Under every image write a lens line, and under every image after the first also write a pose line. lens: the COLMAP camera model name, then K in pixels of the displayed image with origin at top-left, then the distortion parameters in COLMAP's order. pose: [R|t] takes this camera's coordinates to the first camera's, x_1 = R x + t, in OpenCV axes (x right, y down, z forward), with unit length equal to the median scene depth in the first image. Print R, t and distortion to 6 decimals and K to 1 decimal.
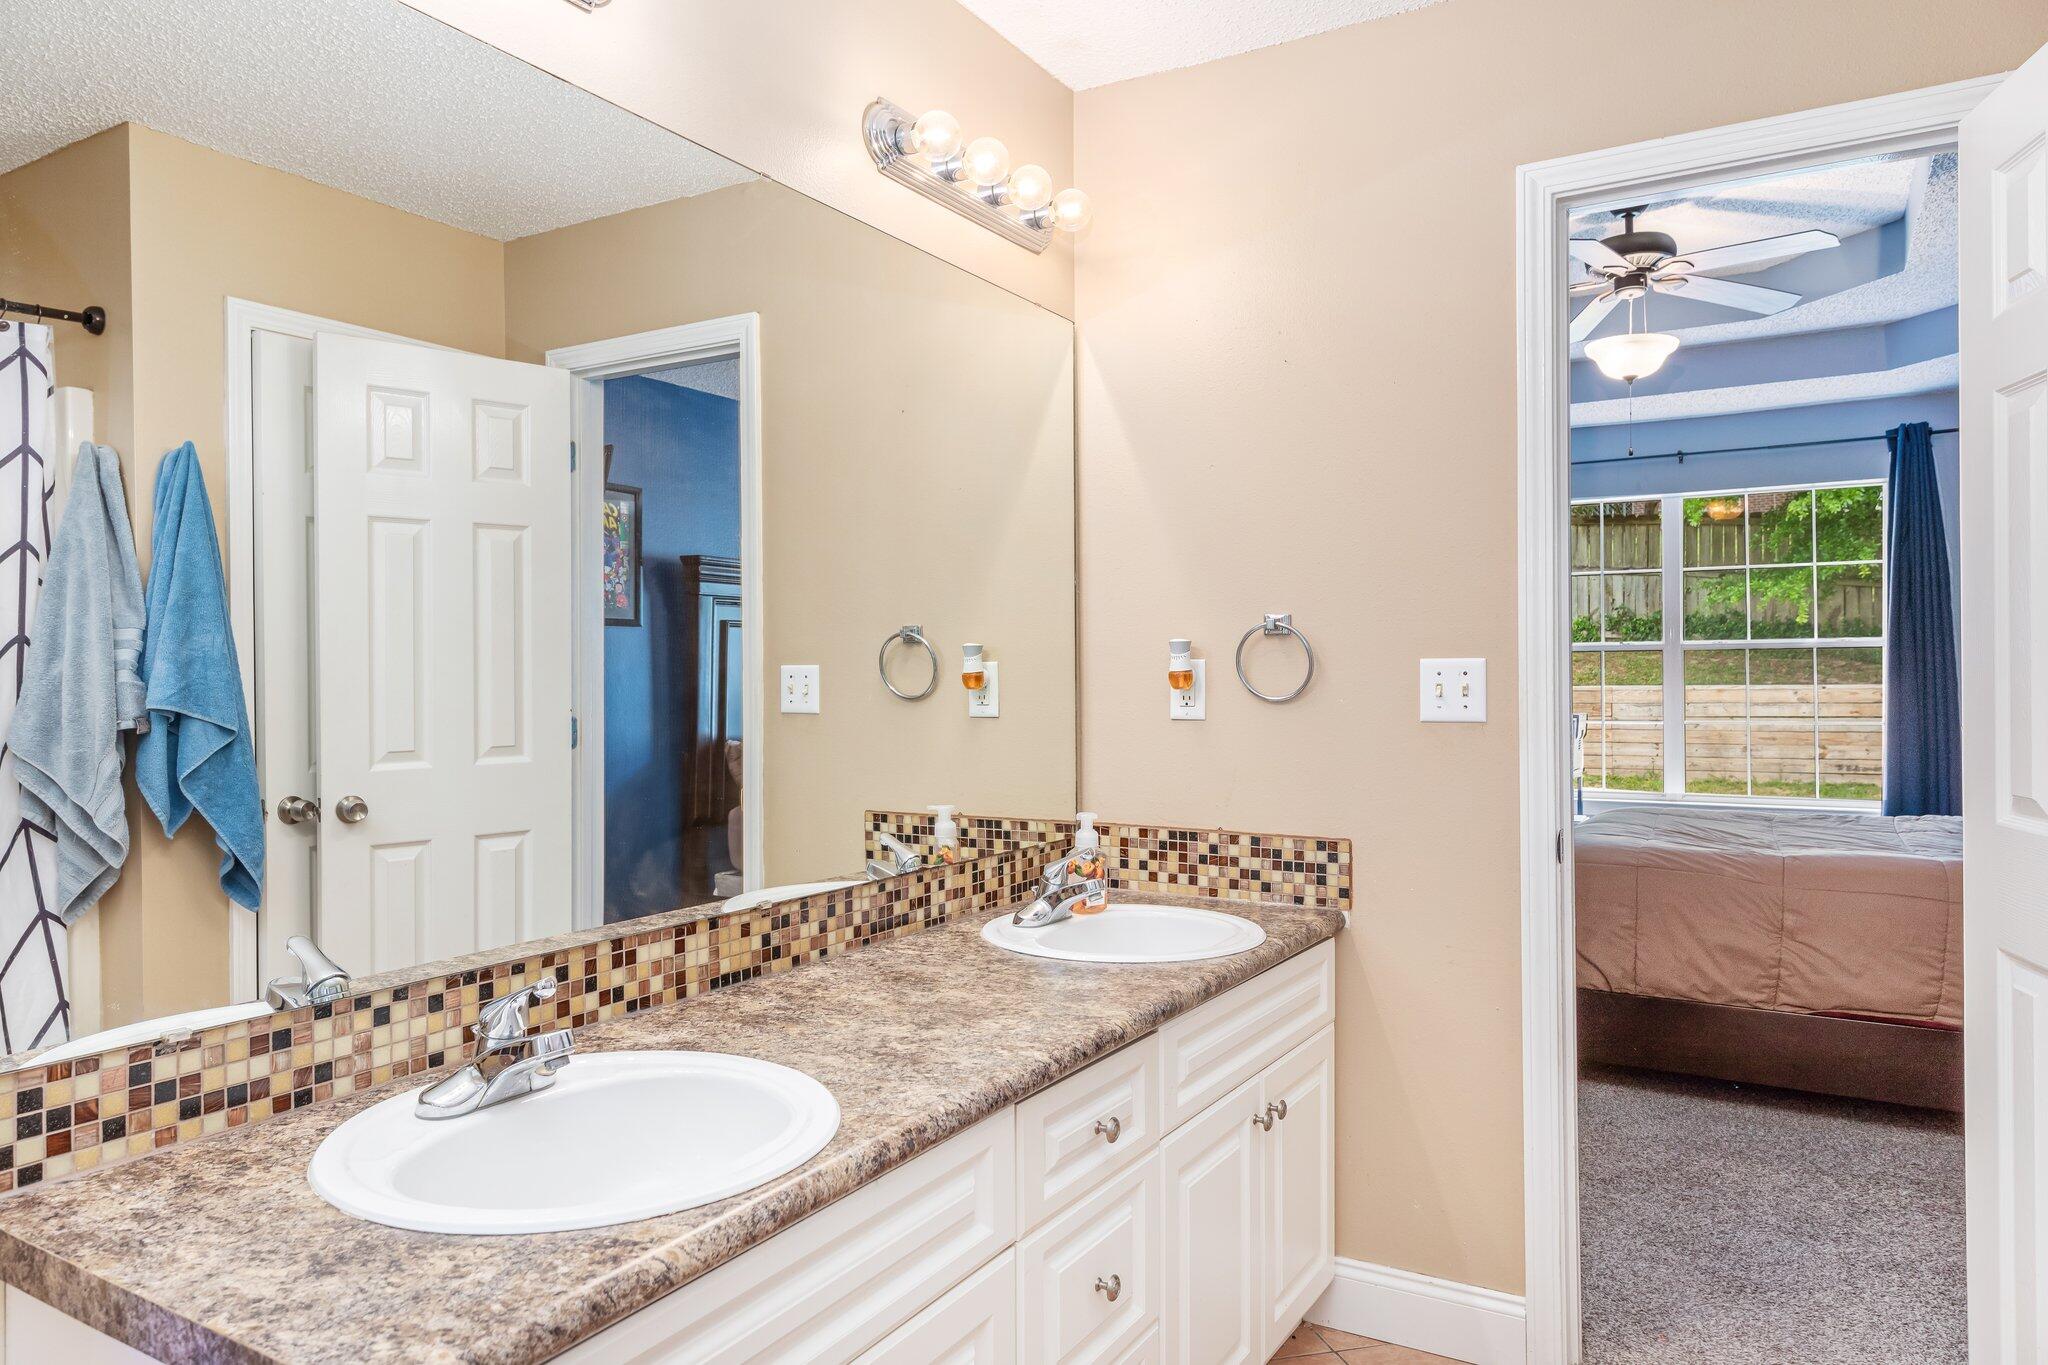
lens RADIAL K [[1335.7, 0, 1021.9], [0, 1335.7, 676.8], [0, 0, 1]] dist [0.004538, 0.001606]
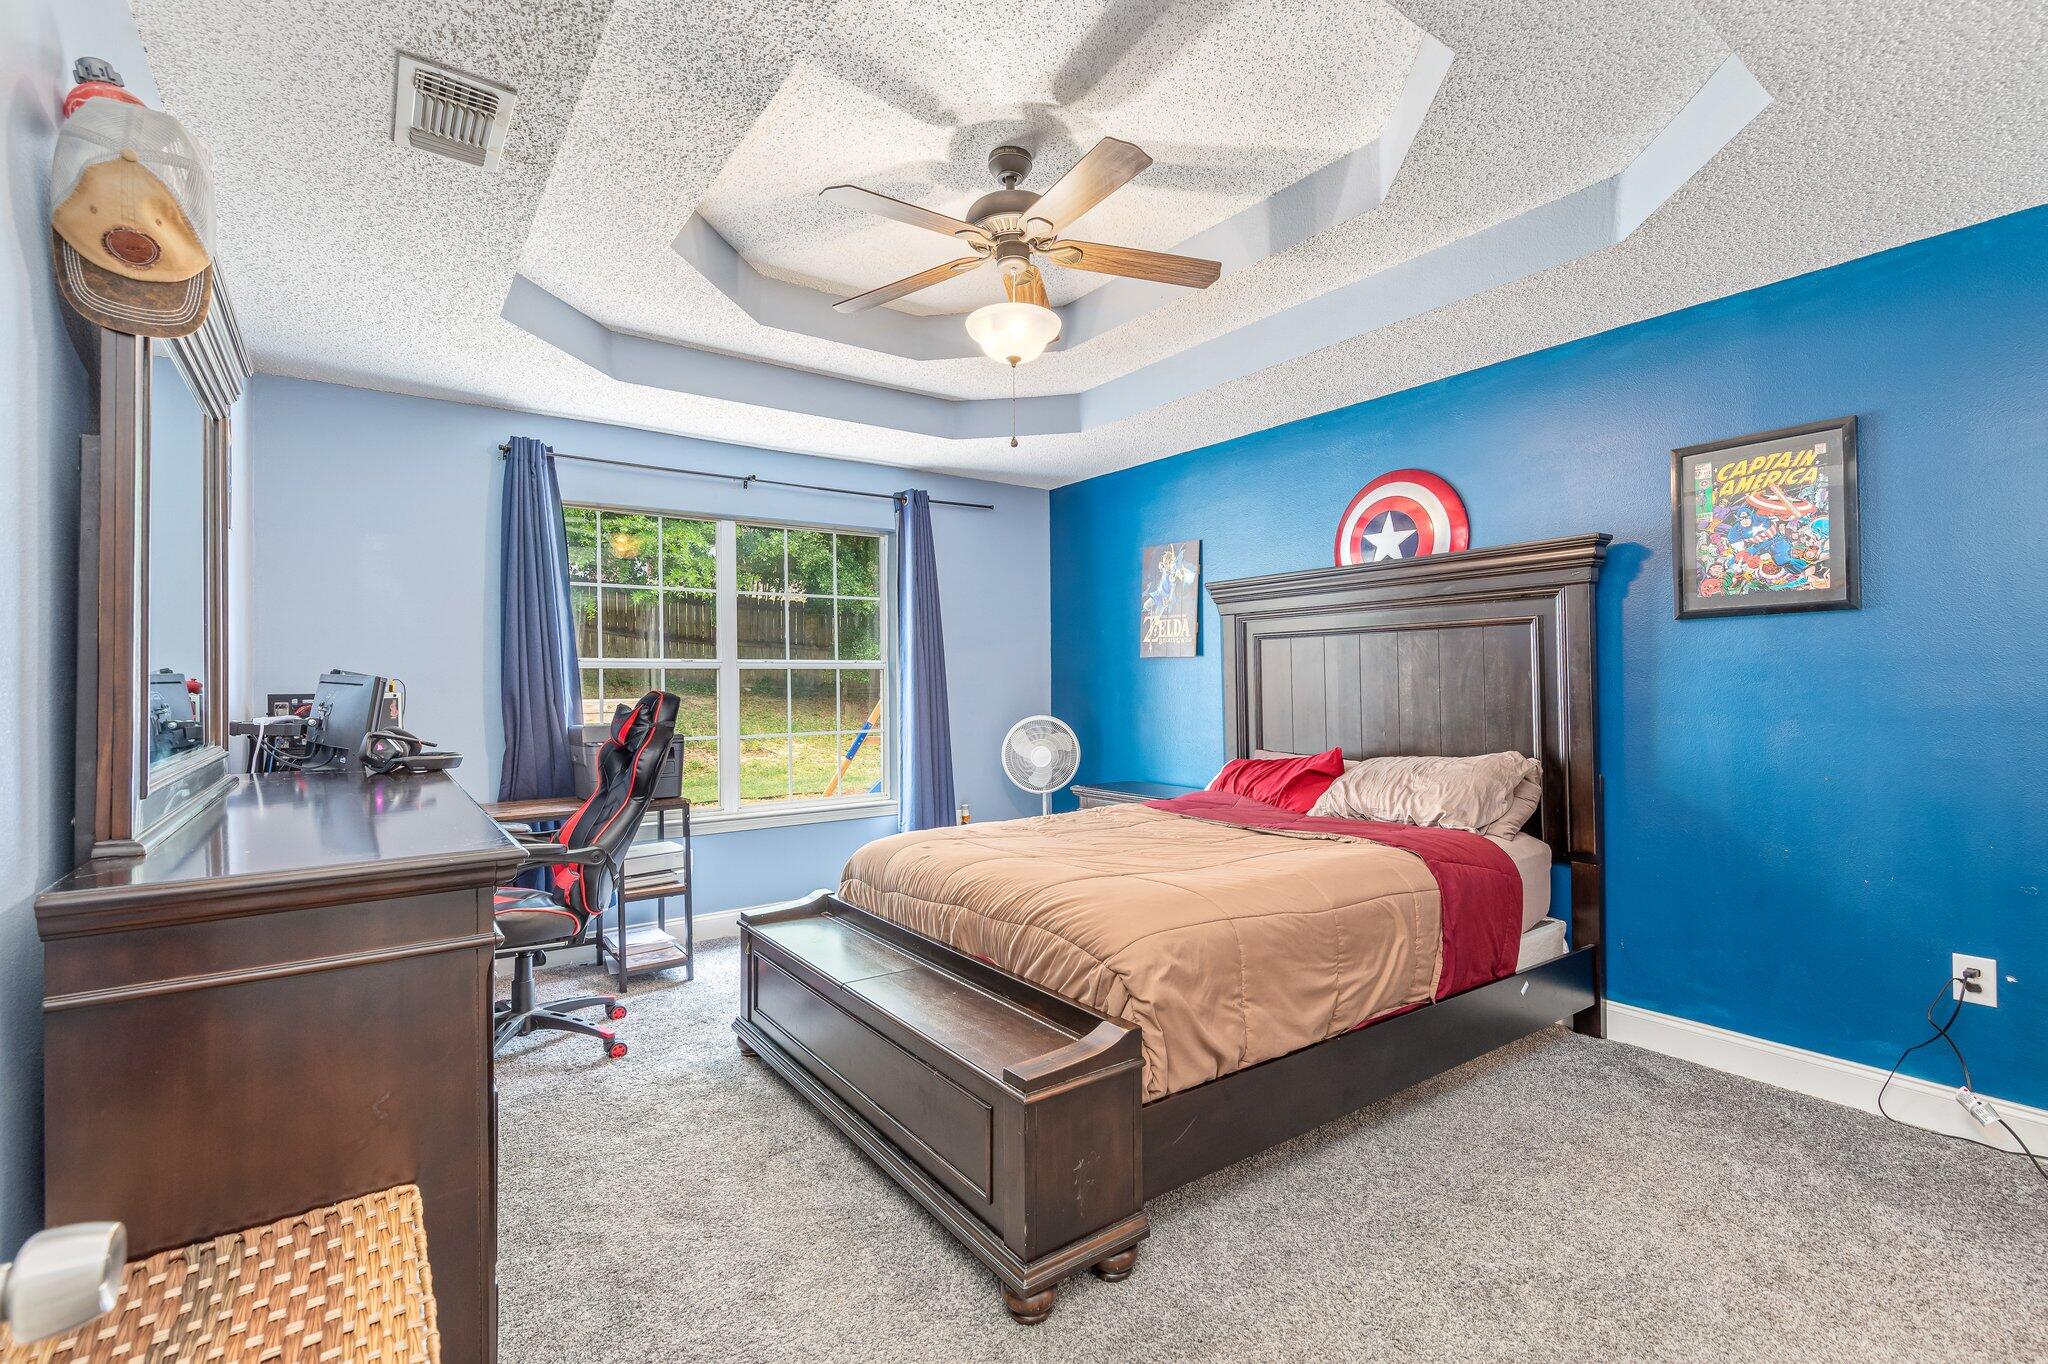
lens RADIAL K [[915.8, 0, 1024.4], [0, 915.8, 677.8], [0, 0, 1]] dist [0.002786, 0.000609]
pose [[0.395172, 0.012021, 0.918529, -0.185434], [0.004526, 0.999877, -0.015033, 0.000959], [-0.918596, 0.010098, 0.395069, 1.188617]]
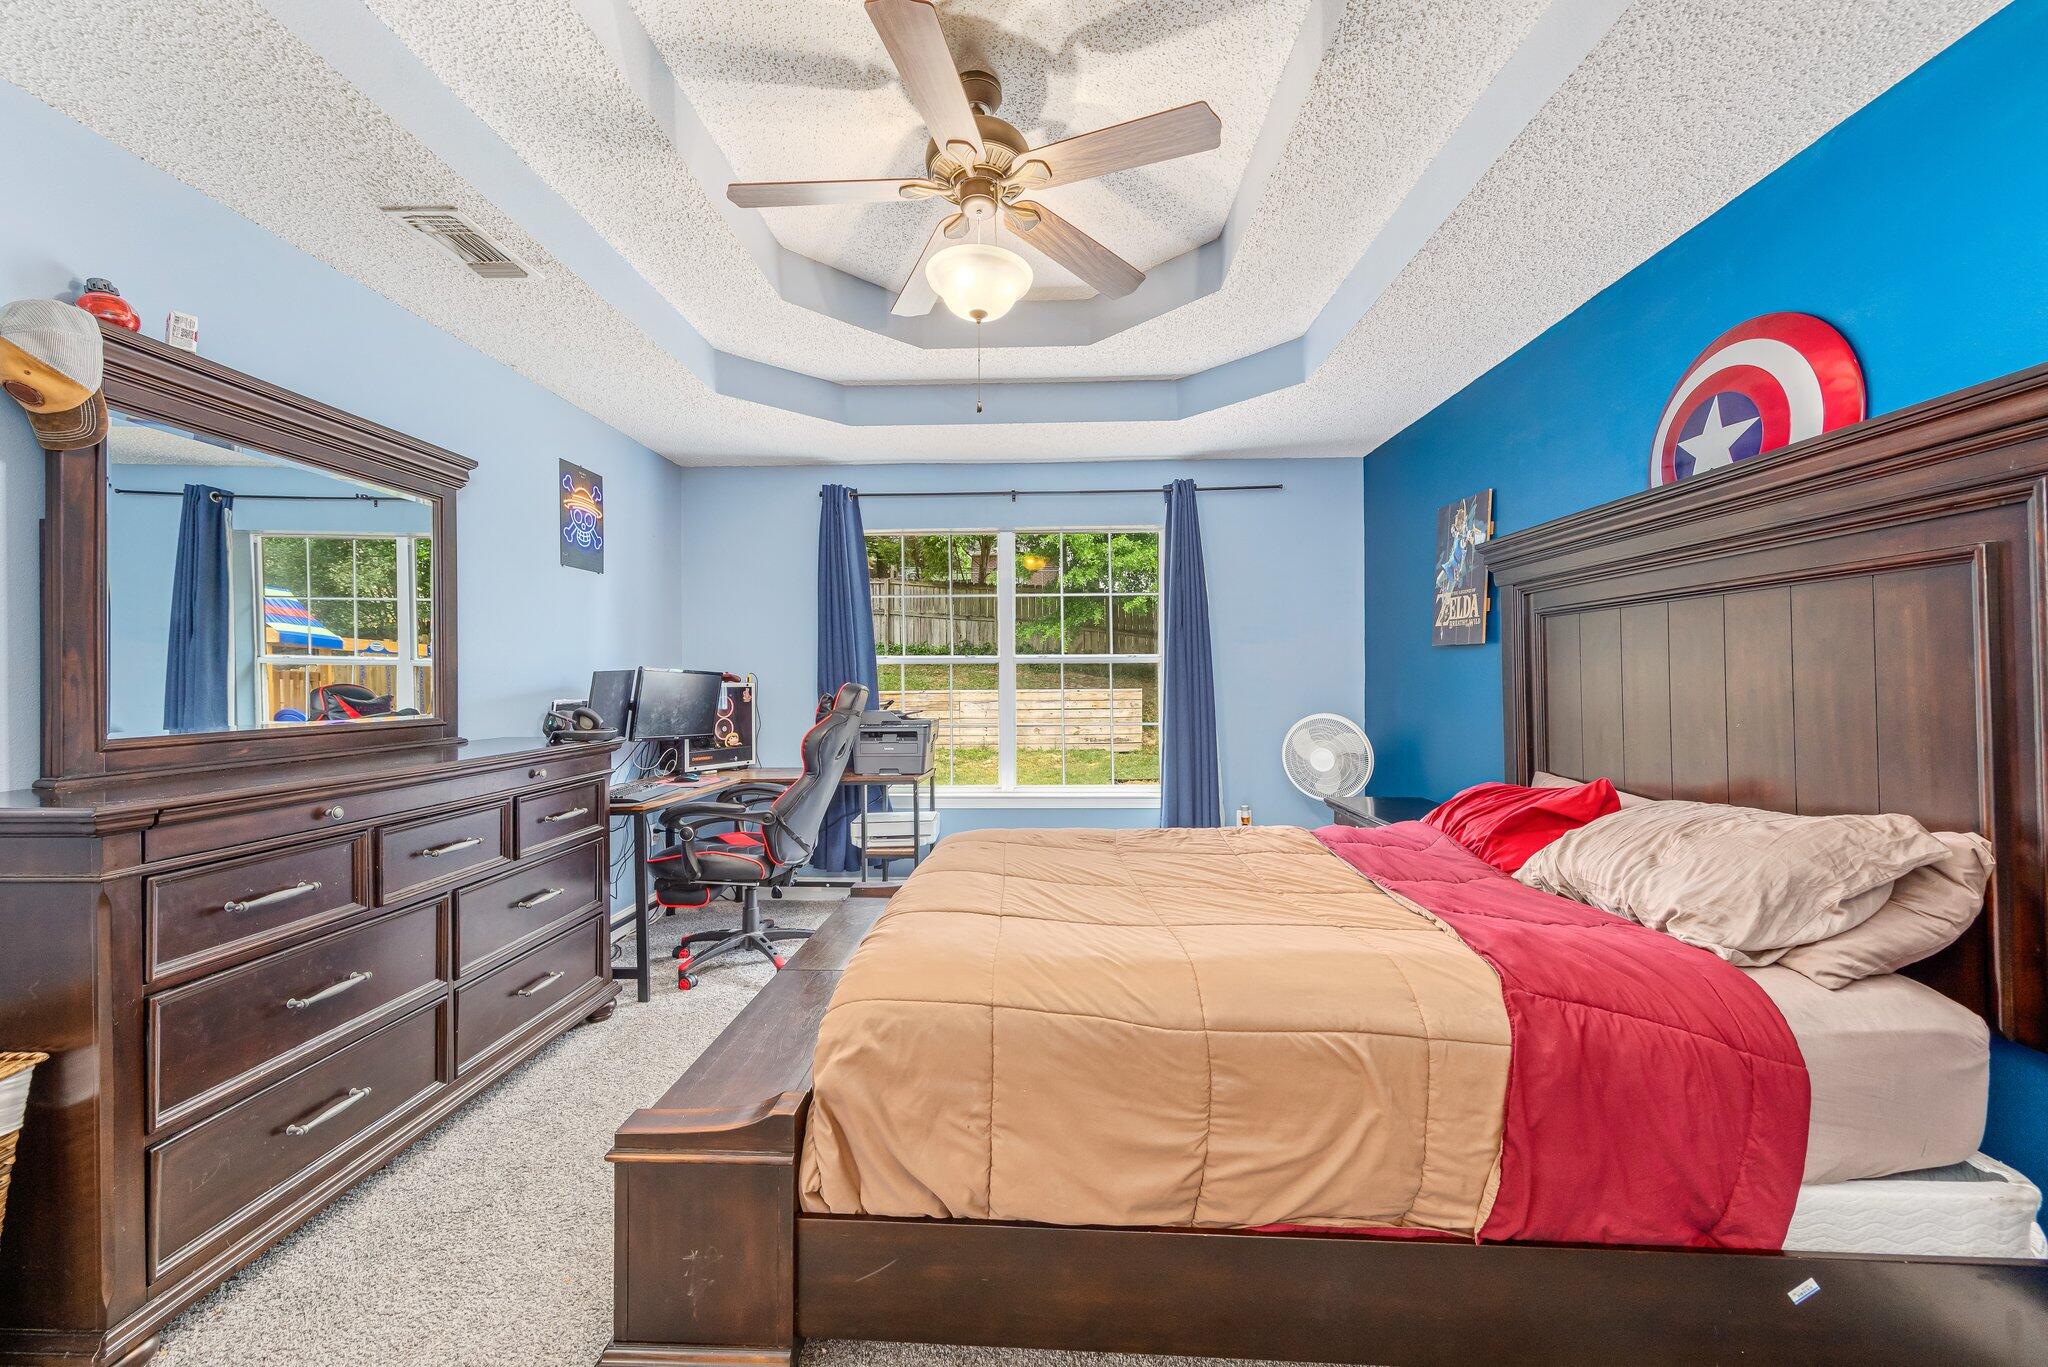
lens RADIAL K [[792.3, 0, 1026.5], [0, 792.3, 679.8], [0, 0, 1]] dist [0.004138, -0.000110]
pose [[0.878006, 0.005694, 0.478616, 0.397887], [-0.003669, 0.999980, -0.005165, -0.002428], [-0.478636, 0.002779, 0.878009, 0.893924]]
